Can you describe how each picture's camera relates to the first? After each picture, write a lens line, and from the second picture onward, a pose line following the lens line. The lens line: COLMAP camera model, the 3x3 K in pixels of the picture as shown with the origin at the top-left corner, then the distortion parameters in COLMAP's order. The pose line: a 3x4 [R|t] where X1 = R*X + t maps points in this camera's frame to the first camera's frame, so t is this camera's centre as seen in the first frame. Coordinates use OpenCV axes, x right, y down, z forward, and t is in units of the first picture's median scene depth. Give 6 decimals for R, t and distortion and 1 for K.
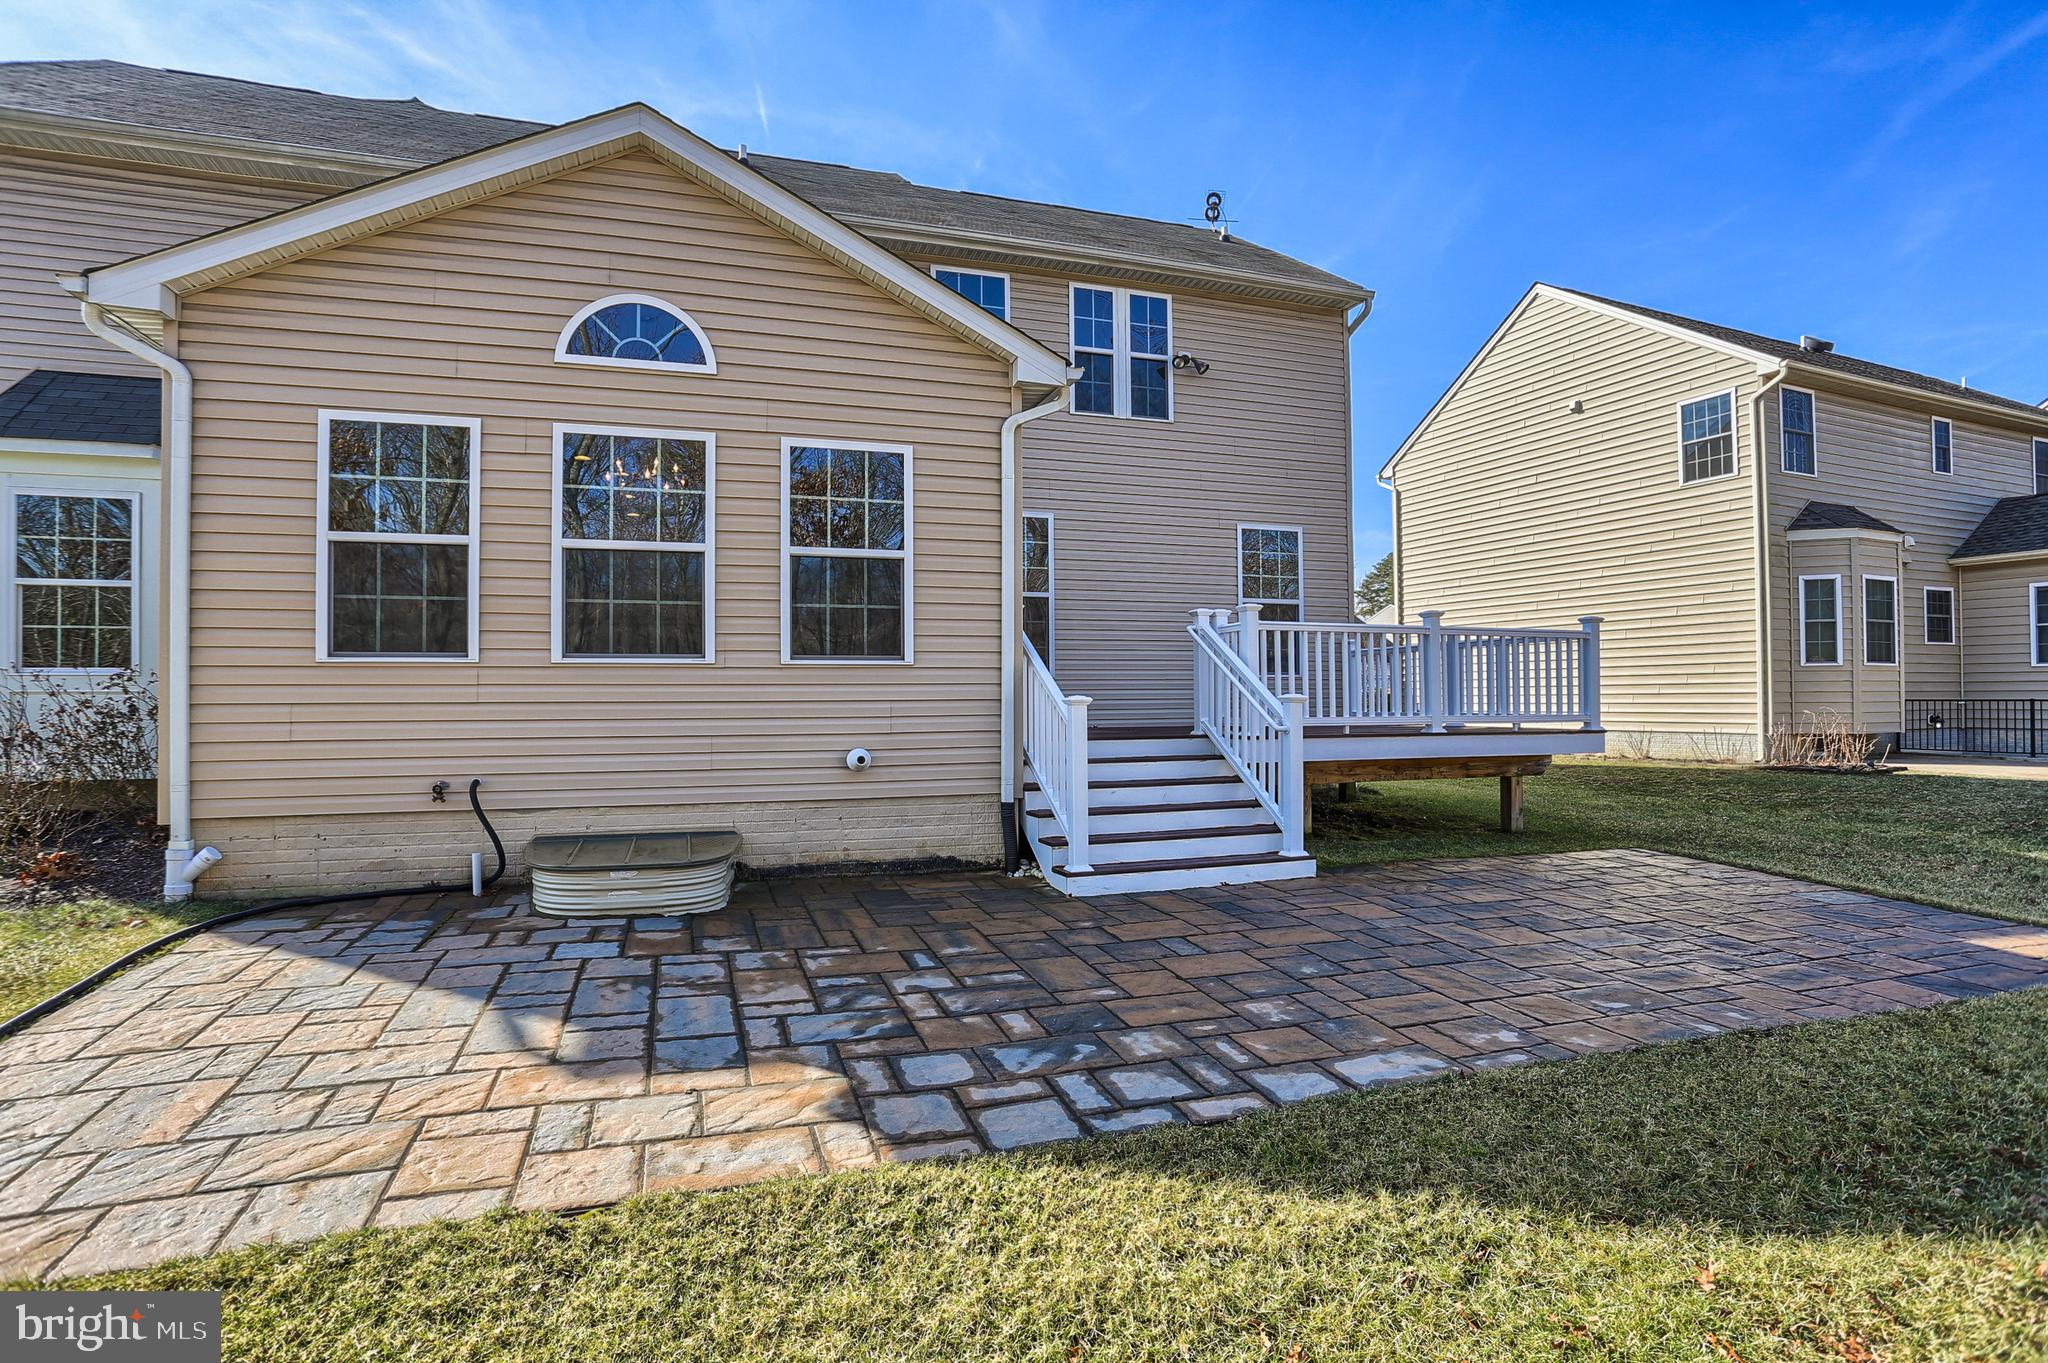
lens RADIAL K [[961.4, 0, 1043.0], [0, 961.4, 691.5], [0, 0, 1]] dist [-0.063857, 0.026681]
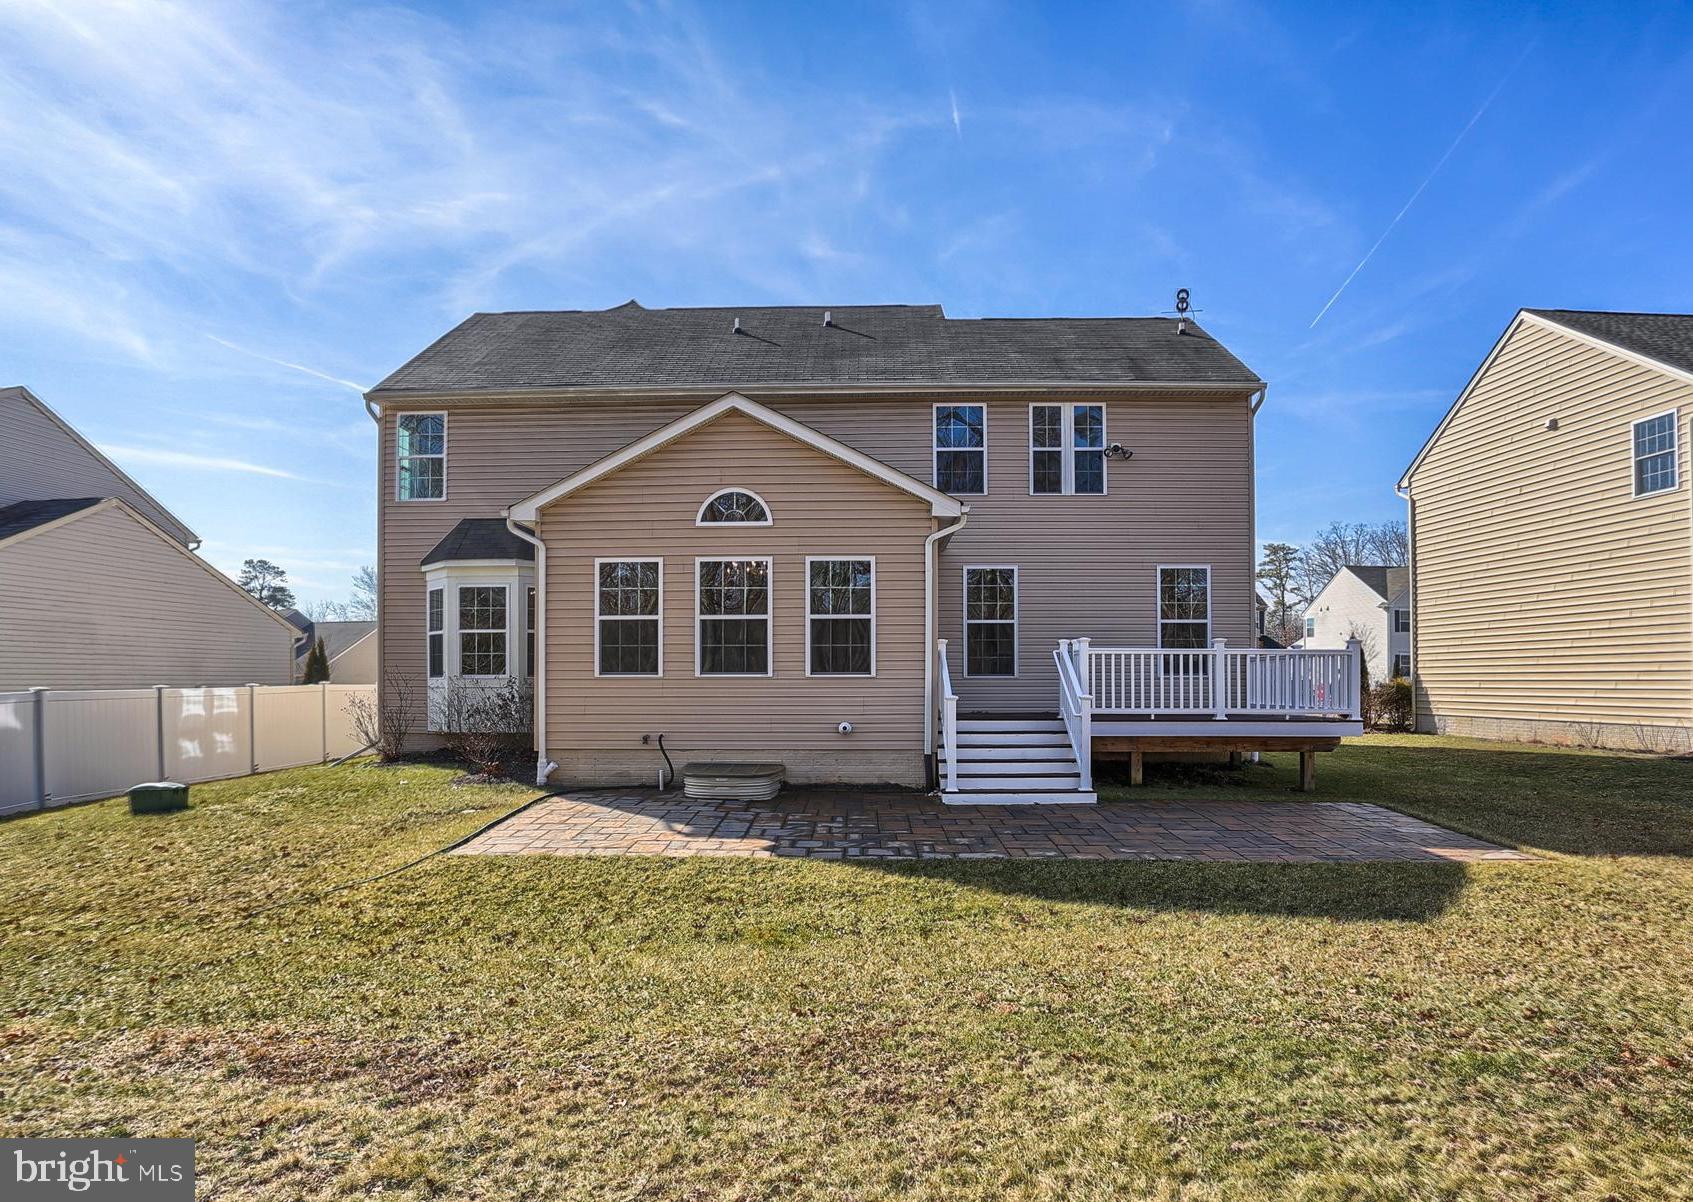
lens RADIAL K [[897.9, 0, 853.9], [0, 897.9, 679.7], [0, 0, 1]] dist [-0.049625, 0.019002]
pose [[0.939565, 0.002486, -0.342361, 0.422531], [-0.000527, 0.999983, 0.005816, -0.033949], [0.342370, -0.005284, 0.939550, -0.634048]]
